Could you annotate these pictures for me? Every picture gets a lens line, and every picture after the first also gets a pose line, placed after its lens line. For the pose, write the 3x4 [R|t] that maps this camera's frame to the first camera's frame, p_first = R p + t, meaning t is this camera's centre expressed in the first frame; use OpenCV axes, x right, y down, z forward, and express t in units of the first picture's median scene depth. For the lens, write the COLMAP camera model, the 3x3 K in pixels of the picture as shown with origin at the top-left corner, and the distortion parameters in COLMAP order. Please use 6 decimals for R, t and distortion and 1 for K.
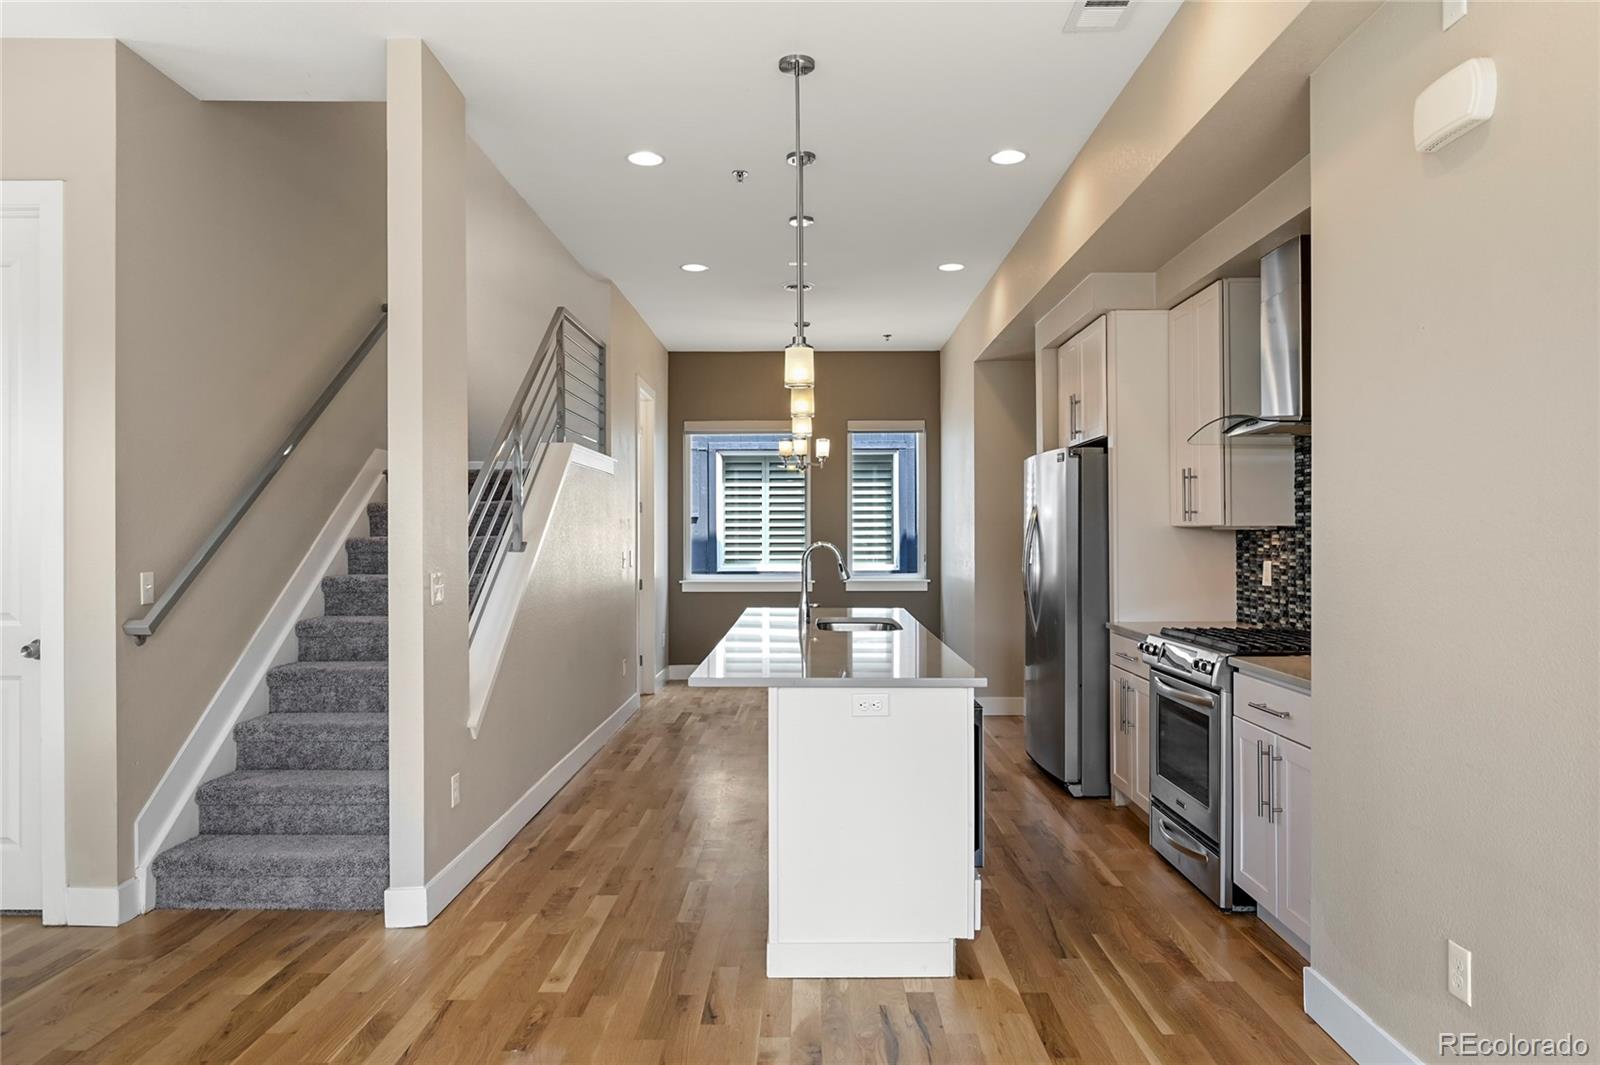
lens RADIAL K [[1029.0, 0, 800.0], [0, 1029.0, 532.5], [0, 0, 1]] dist [-0.000704, -0.000727]
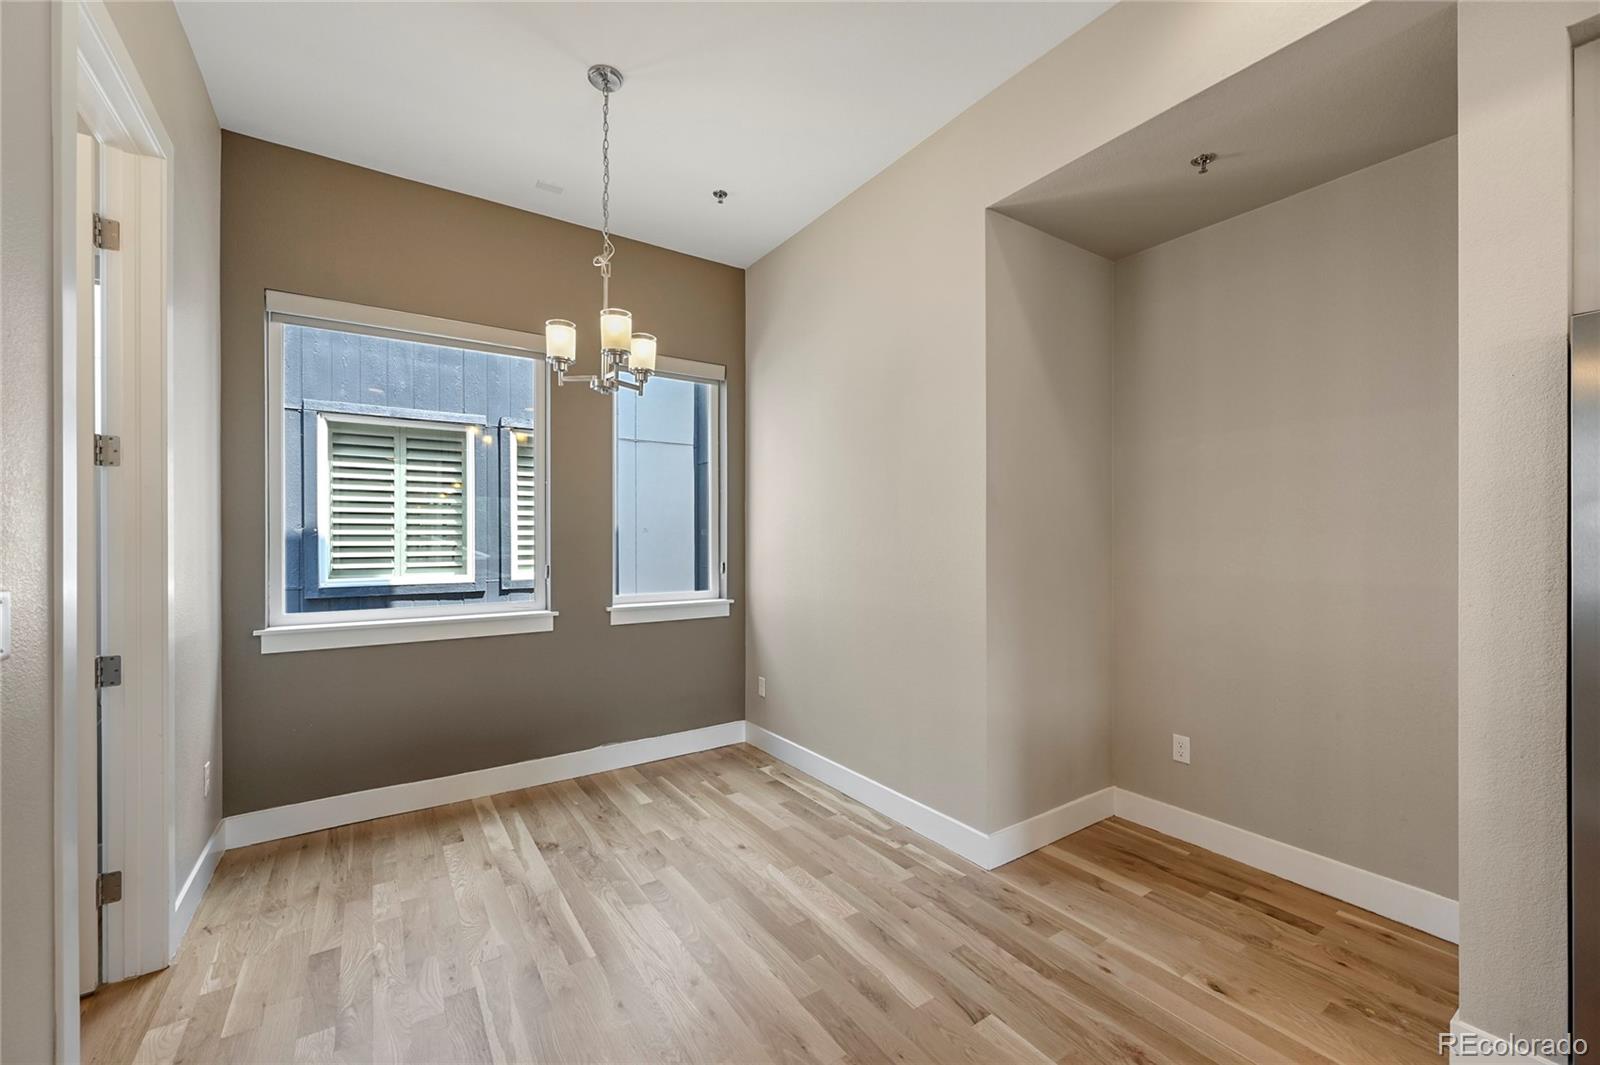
lens RADIAL K [[636.2, 0, 797.6], [0, 636.2, 536.5], [0, 0, 1]] dist [0.000239, -0.000318]
pose [[0.823337, 0.001025, 0.567552, -0.156270], [-0.001375, 0.999999, 0.000189, 0.007973], [-0.567552, -0.000935, 0.823337, 1.250680]]
